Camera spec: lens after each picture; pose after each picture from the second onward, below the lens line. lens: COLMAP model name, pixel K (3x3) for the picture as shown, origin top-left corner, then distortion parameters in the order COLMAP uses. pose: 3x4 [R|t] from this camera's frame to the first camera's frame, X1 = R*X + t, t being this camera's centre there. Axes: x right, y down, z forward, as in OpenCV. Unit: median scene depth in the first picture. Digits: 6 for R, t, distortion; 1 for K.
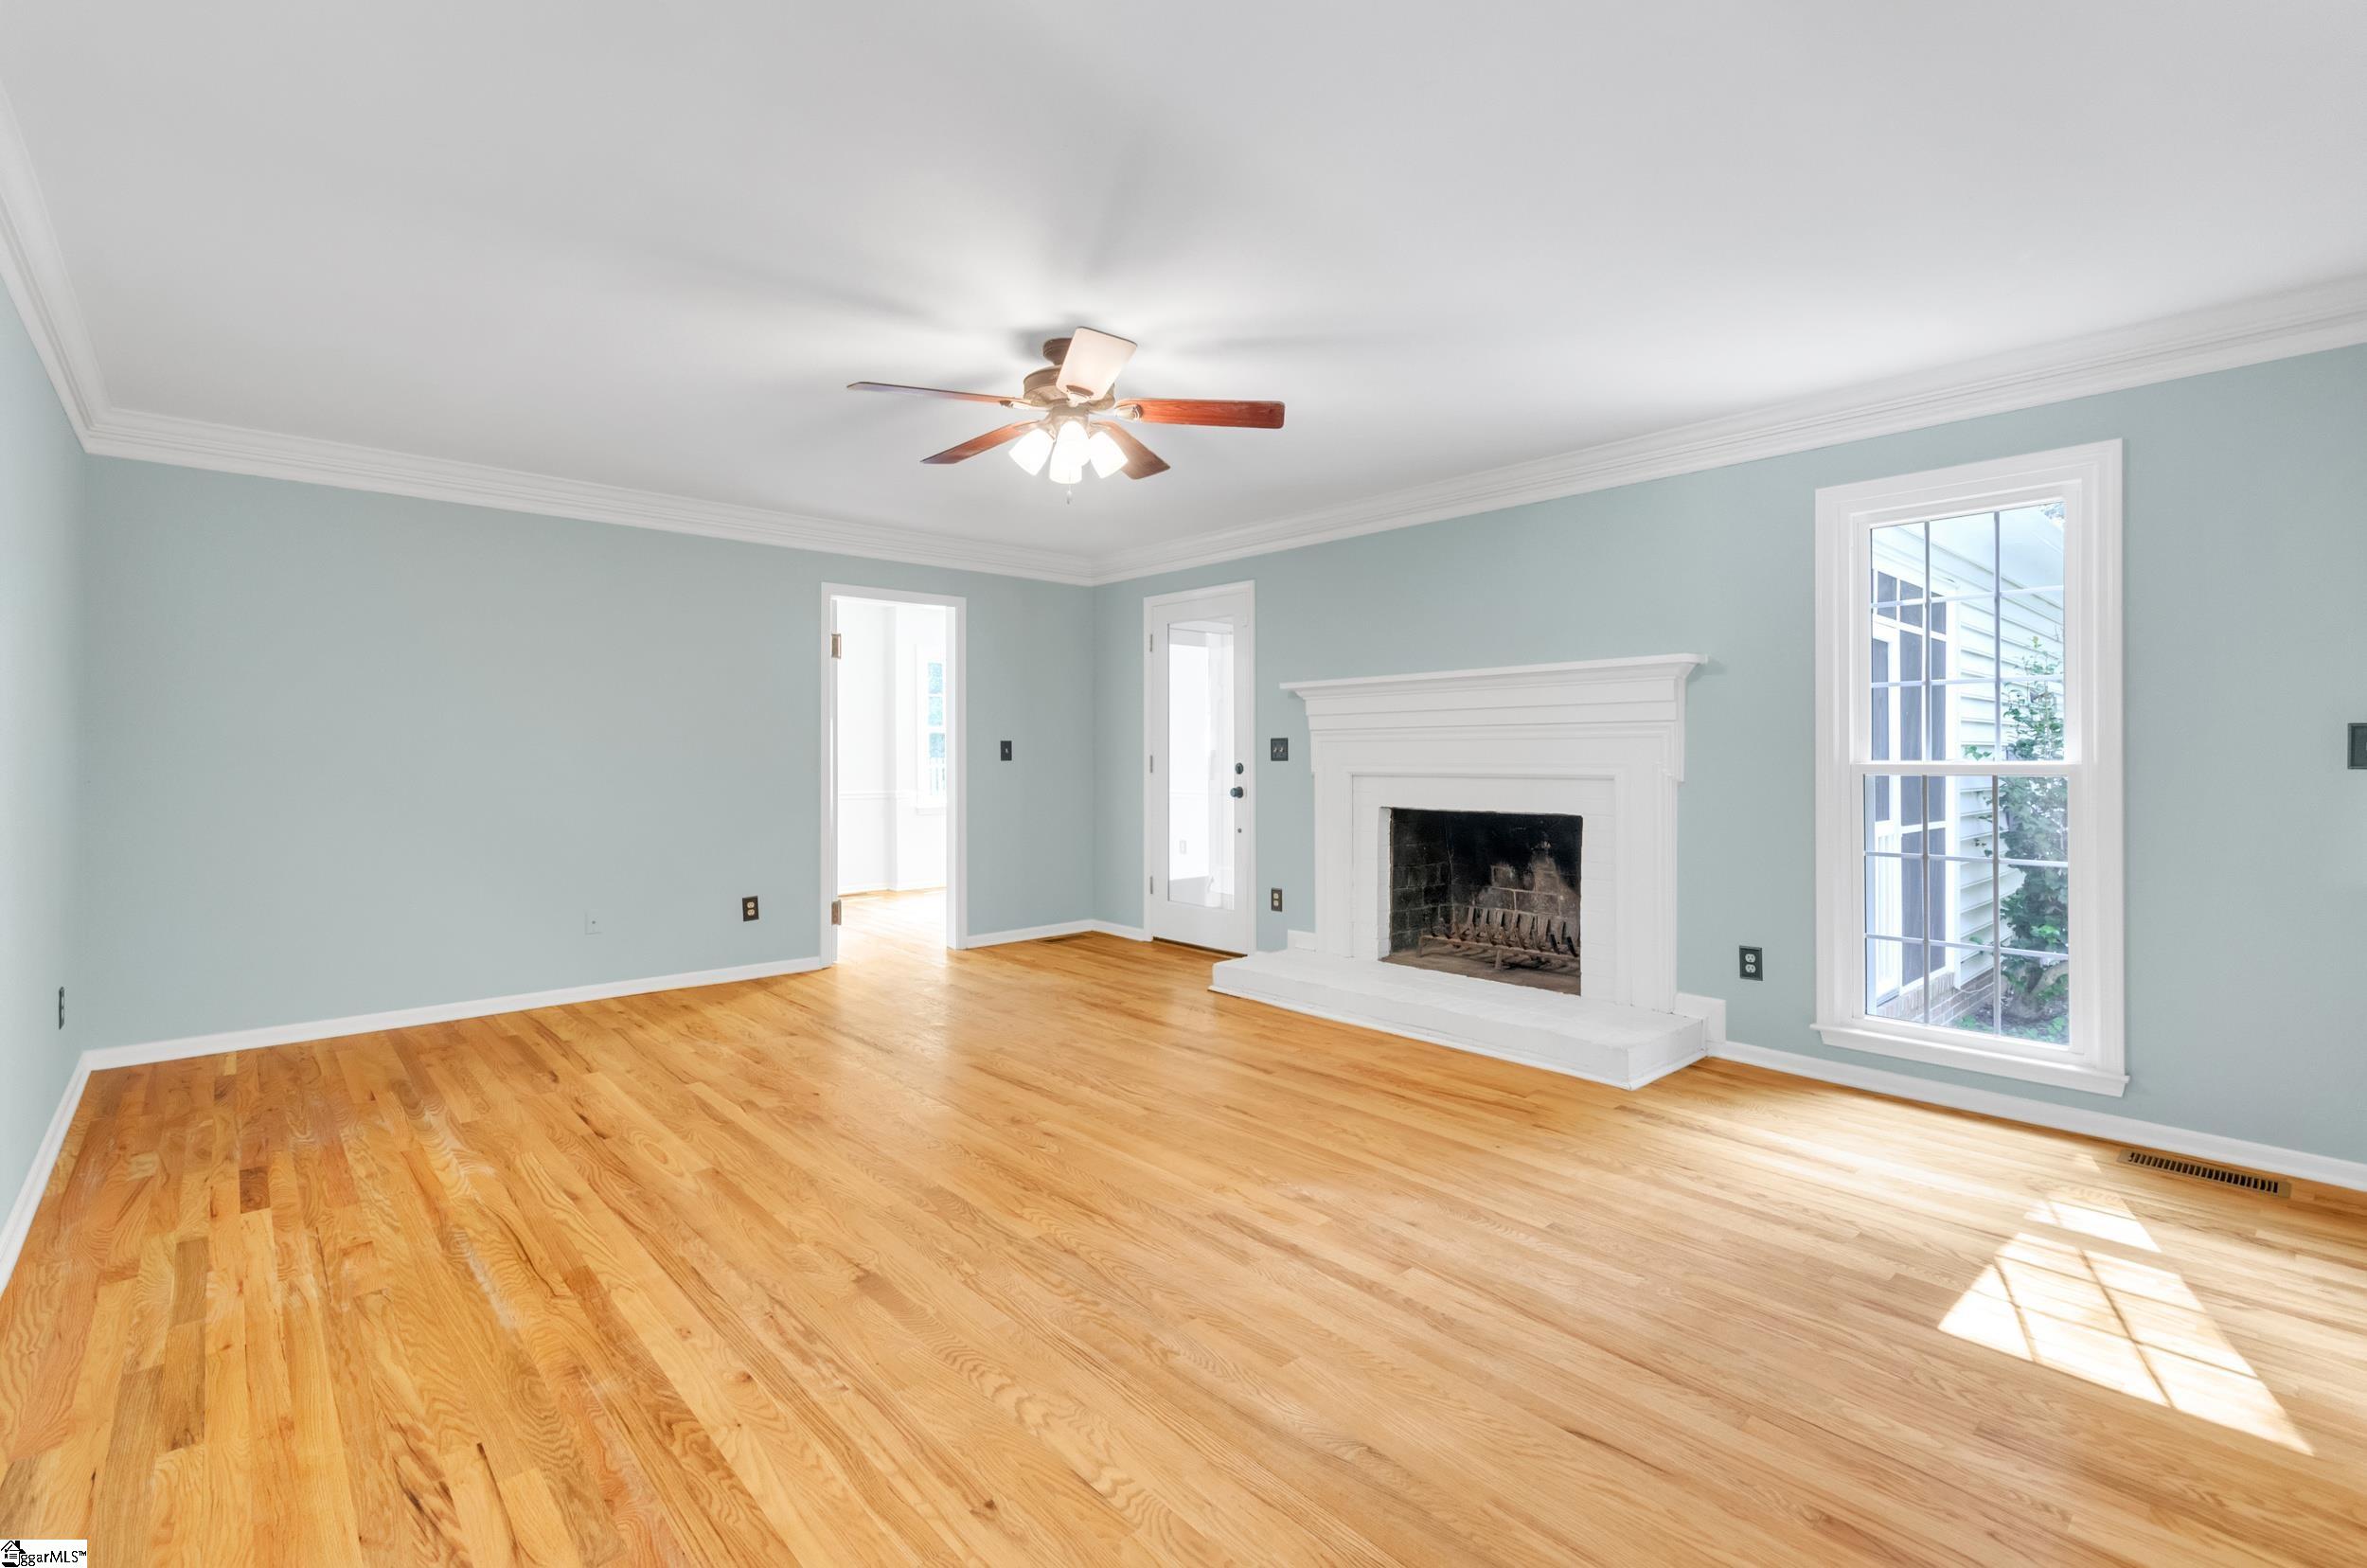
lens RADIAL K [[1069.5, 0, 1180.2], [0, 1069.5, 741.5], [0, 0, 1]] dist [-0.000031, 0.000001]
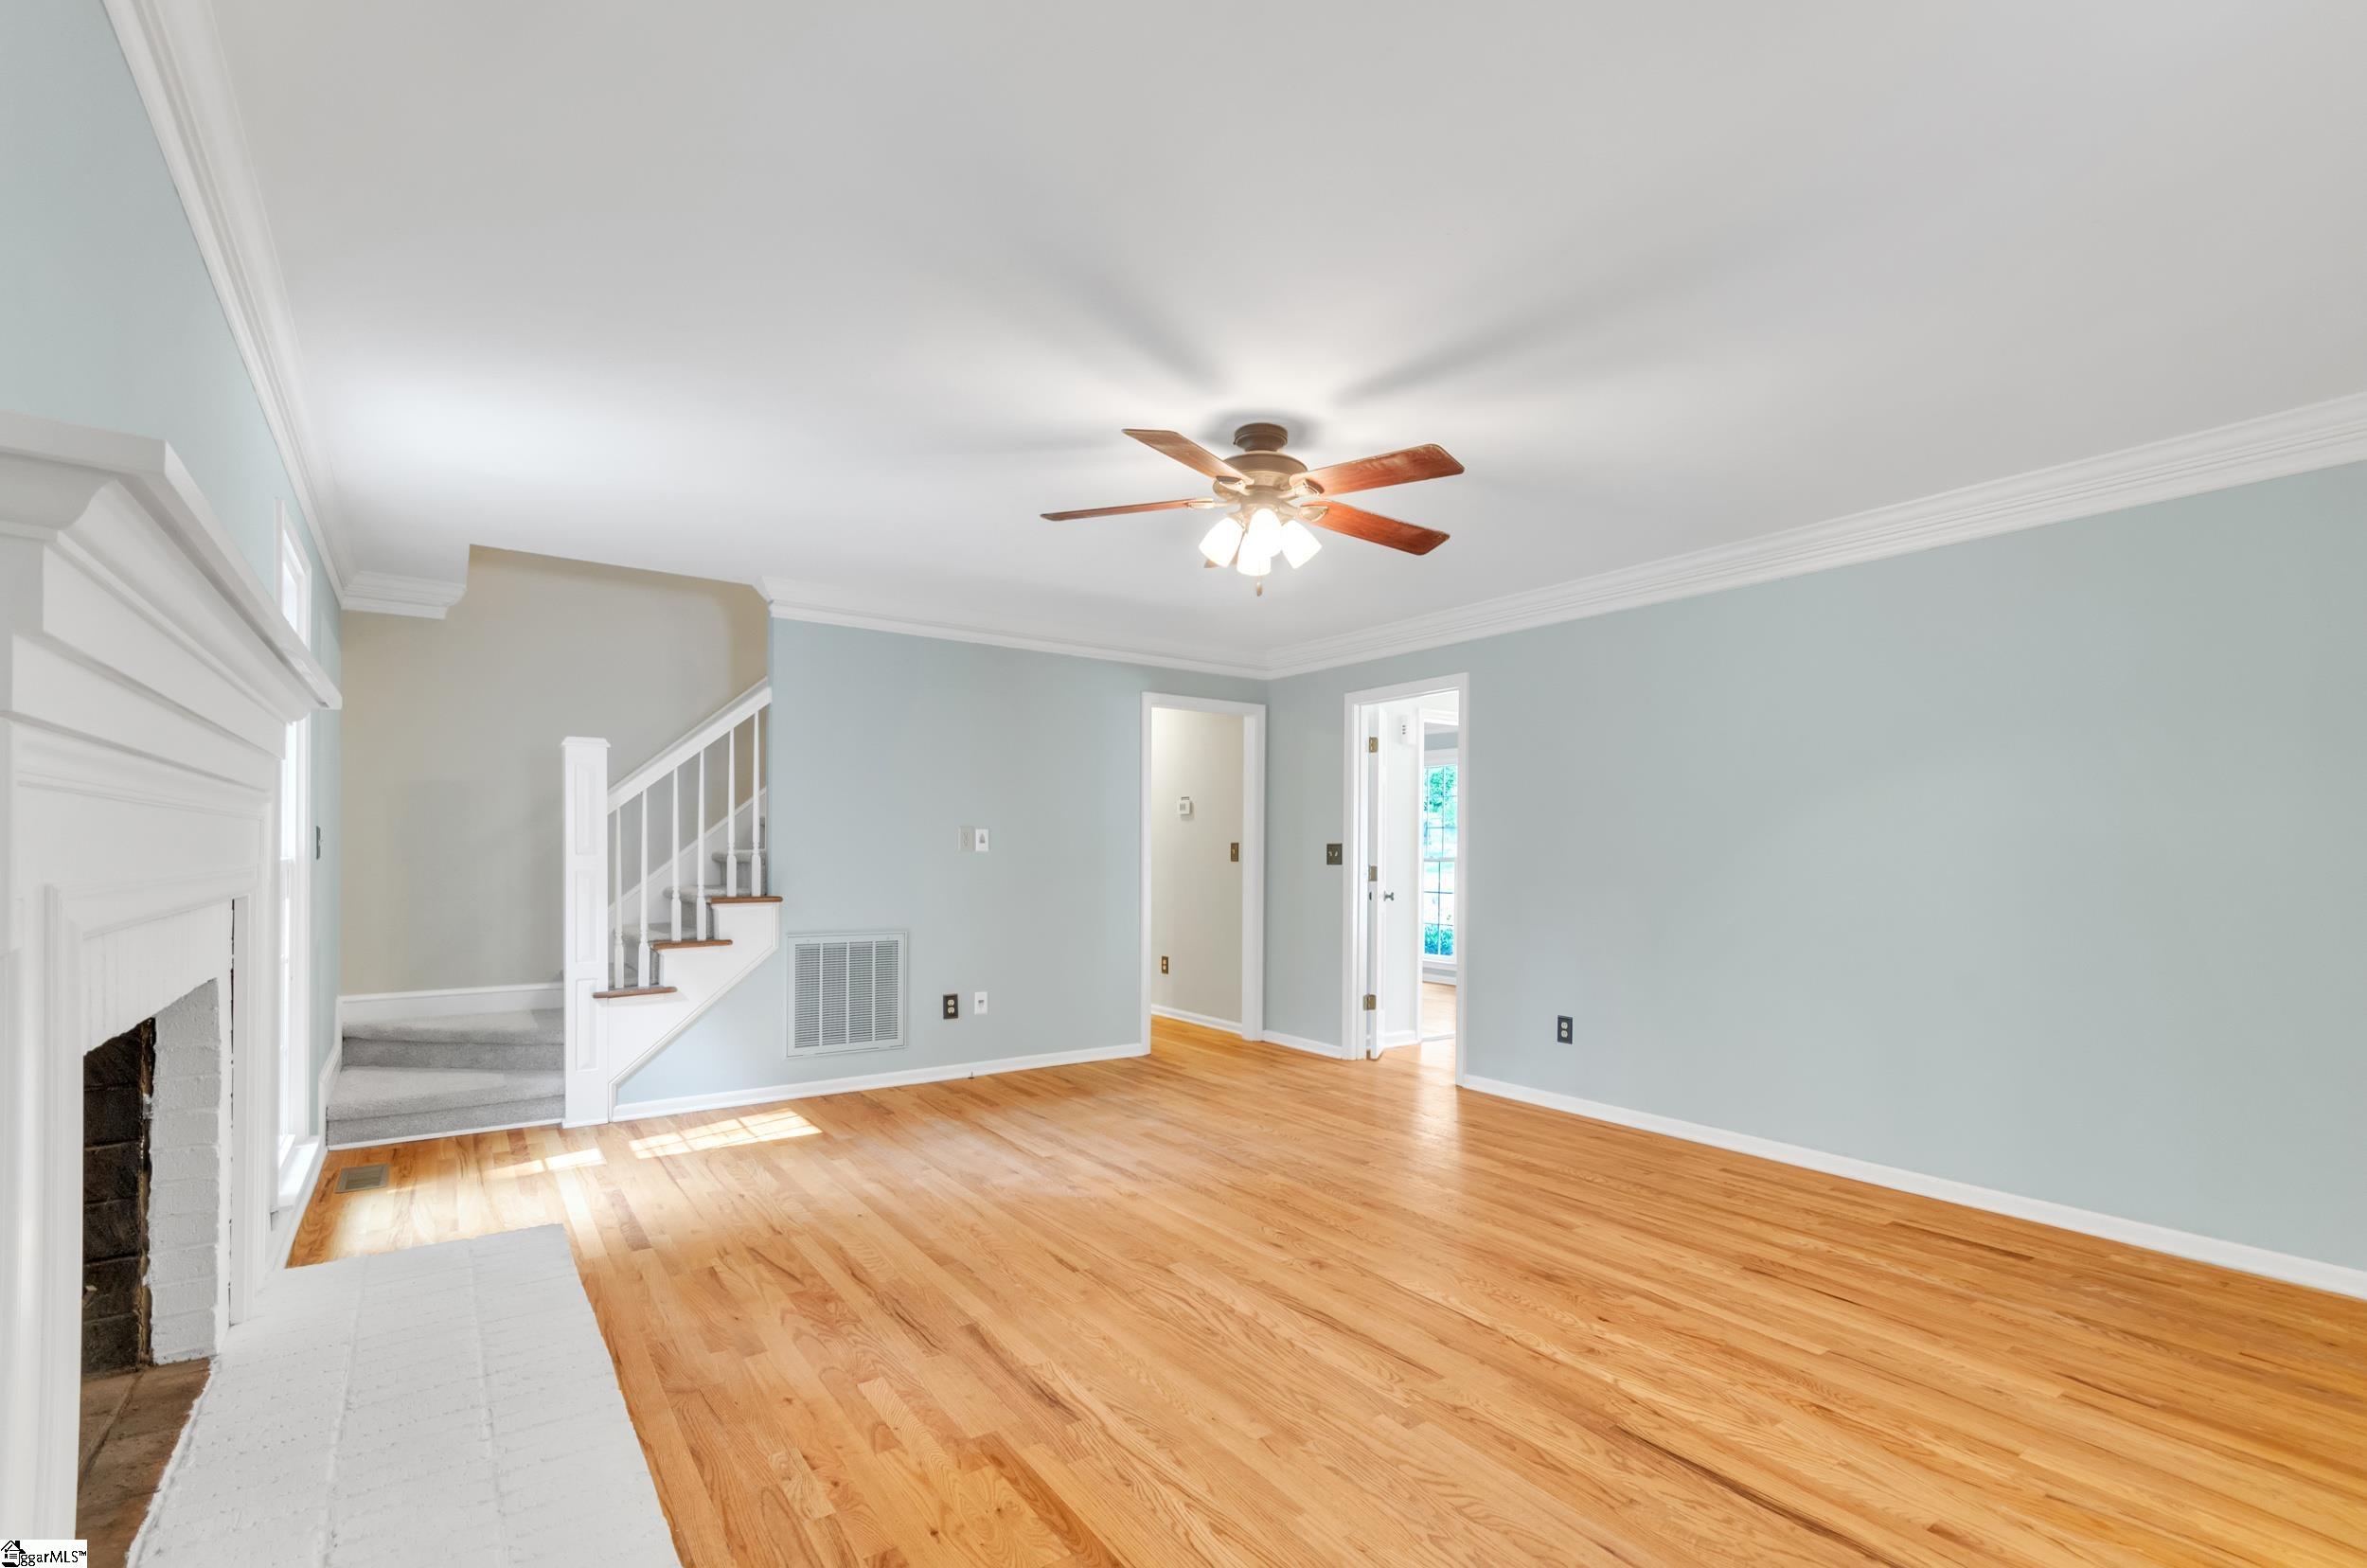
lens RADIAL K [[1073.4, 0, 1183.5], [0, 1073.4, 864.4], [0, 0, 1]] dist [0.000305, 0.000037]
pose [[-0.992071, -0.010027, 0.125281, -0.175548], [-0.010487, 0.999940, -0.003013, 0.023930], [-0.125243, -0.004303, -0.992117, 2.209538]]
